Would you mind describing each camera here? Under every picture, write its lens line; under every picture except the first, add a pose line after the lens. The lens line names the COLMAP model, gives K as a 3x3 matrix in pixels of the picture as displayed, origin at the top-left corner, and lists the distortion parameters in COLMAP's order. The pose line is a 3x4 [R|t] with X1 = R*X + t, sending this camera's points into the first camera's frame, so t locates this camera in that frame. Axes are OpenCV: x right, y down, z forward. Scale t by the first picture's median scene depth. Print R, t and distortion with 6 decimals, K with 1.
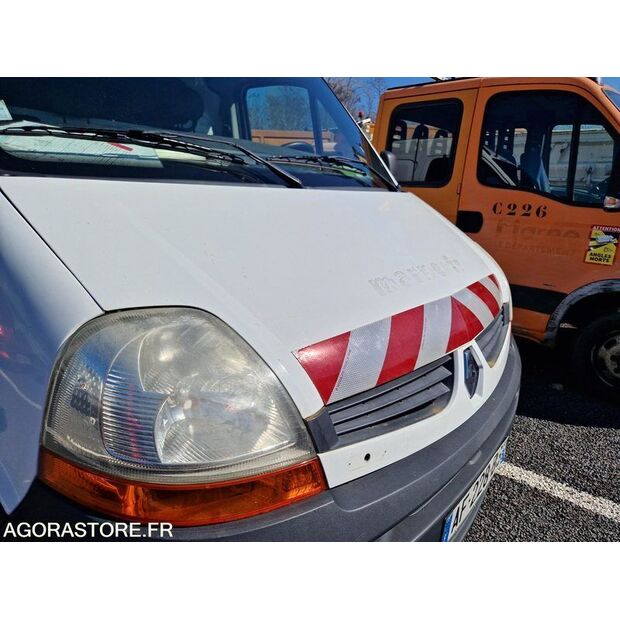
lens RADIAL K [[415.7, 0, 323.4], [0, 415.7, 303.6], [0, 0, 1]] dist [0.063809, -0.046111]
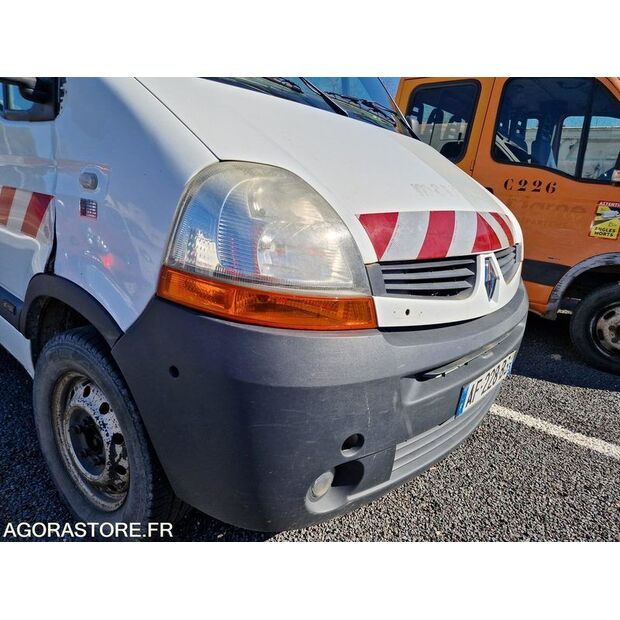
lens RADIAL K [[415.7, 0, 309.1], [0, 415.7, 304.2], [0, 0, 1]] dist [0.063809, -0.046111]
pose [[0.998077, 0.058704, -0.019895, -0.060289], [-0.058752, 0.998271, -0.001864, 0.136598], [0.019751, 0.003029, 0.999800, -0.084539]]
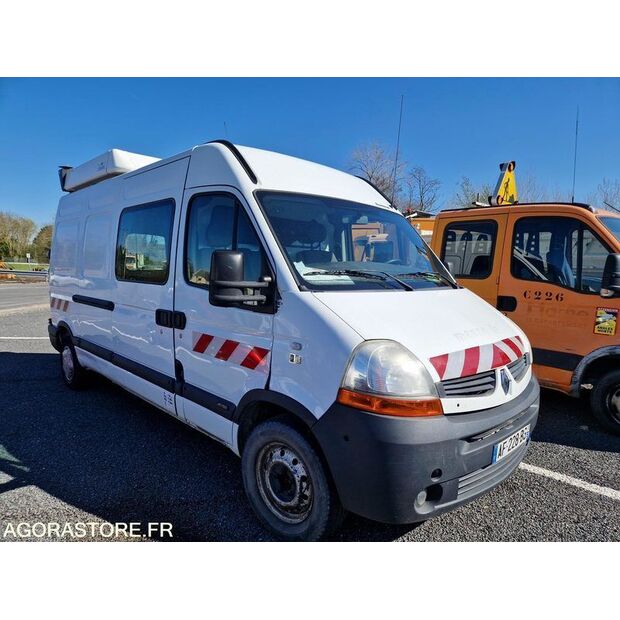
lens RADIAL K [[415.7, 0, 315.5], [0, 415.7, 314.7], [0, 0, 1]] dist [0.063809, -0.046111]
pose [[0.993491, 0.002300, -0.113884, -0.164731], [-0.019883, 0.987949, -0.153499, 0.090032], [0.112159, 0.154764, 0.981564, -0.579385]]
